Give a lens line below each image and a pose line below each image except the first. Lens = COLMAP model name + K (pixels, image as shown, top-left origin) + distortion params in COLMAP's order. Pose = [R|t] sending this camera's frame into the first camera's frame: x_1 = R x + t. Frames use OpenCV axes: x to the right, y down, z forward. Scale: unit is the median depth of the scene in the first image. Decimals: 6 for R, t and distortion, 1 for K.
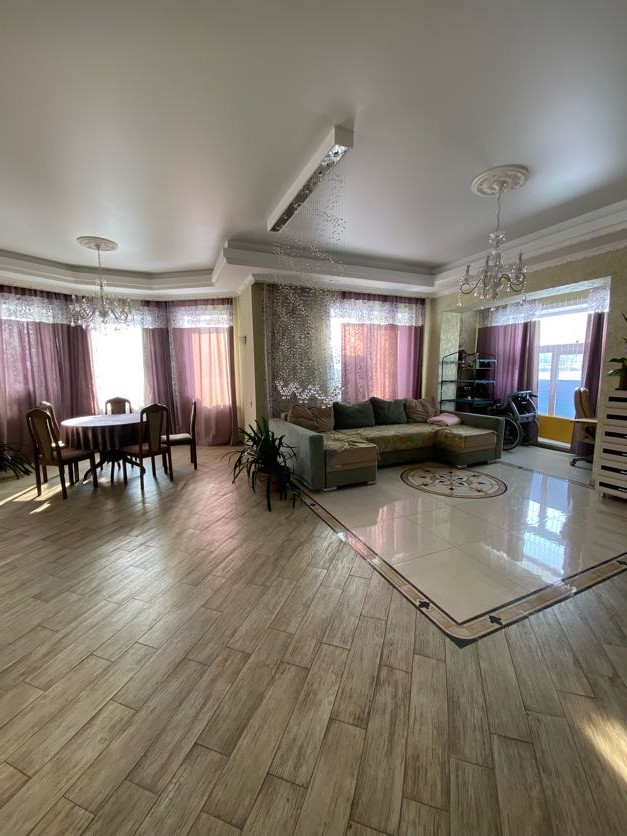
lens RADIAL K [[333.7, 0, 315.9], [0, 333.7, 417.9], [0, 0, 1]] dist [-0.000875, -0.010958]
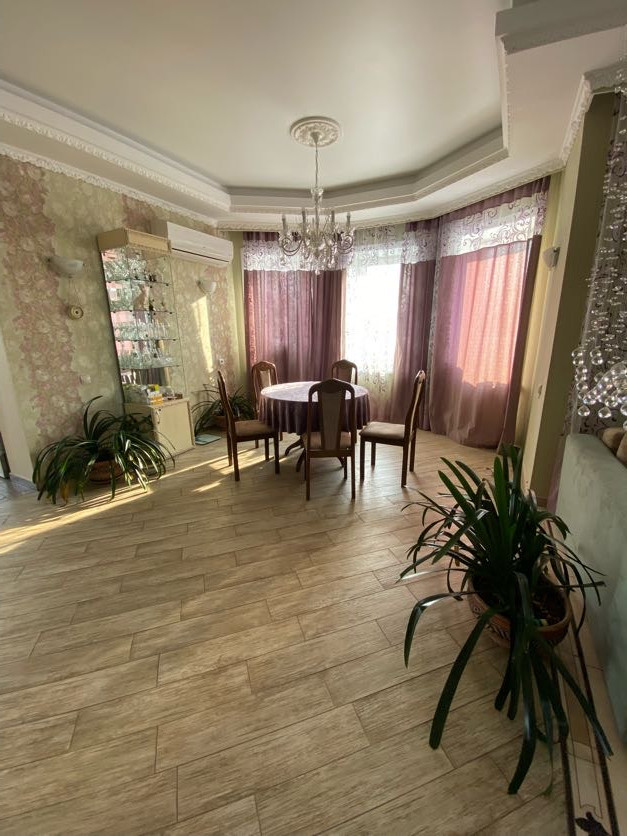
lens RADIAL K [[333.7, 0, 316.1], [0, 333.7, 420.1], [0, 0, 1]] dist [-0.000875, -0.010958]
pose [[0.617194, 0.204803, -0.759689, -0.015685], [-0.102062, 0.978211, 0.180795, -0.056361], [0.780163, -0.034050, 0.624649, 0.449299]]
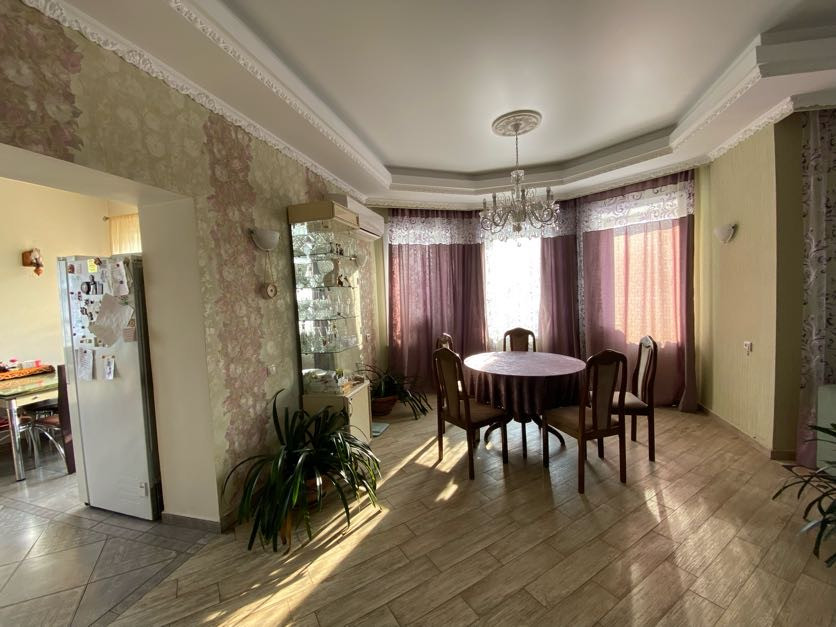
lens RADIAL K [[333.7, 0, 413.4], [0, 333.7, 317.4], [0, 0, 1]] dist [-0.000875, -0.010958]
pose [[0.760893, 0.012956, -0.648748, -0.280405], [-0.049008, 0.998092, -0.037547, -0.045586], [0.647024, 0.060363, 0.760077, 0.255237]]
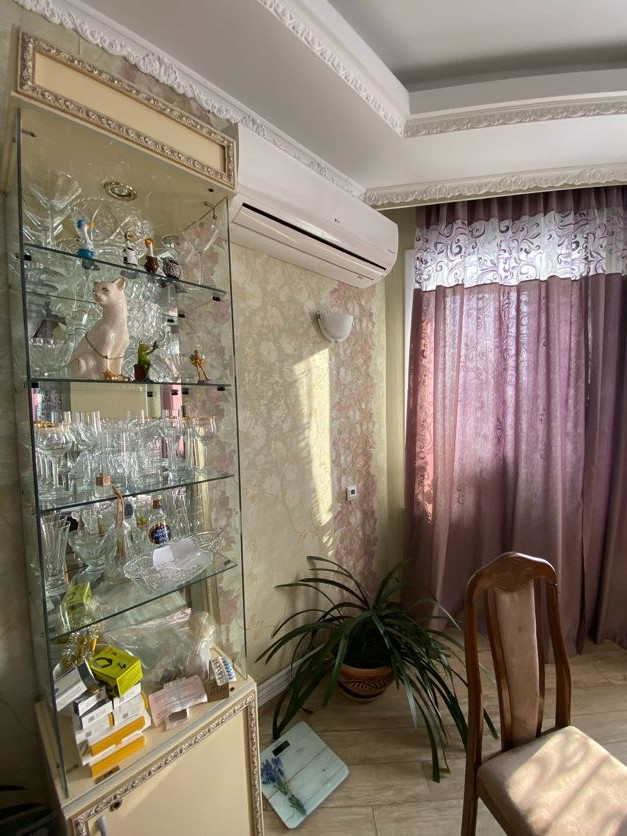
lens RADIAL K [[333.7, 0, 308.3], [0, 333.7, 417.6], [0, 0, 1]] dist [-0.000875, -0.010958]
pose [[0.332463, 0.045201, -0.942033, -0.567826], [-0.111369, 0.993744, 0.008378, -0.108234], [0.936518, 0.102128, 0.335417, 0.639208]]
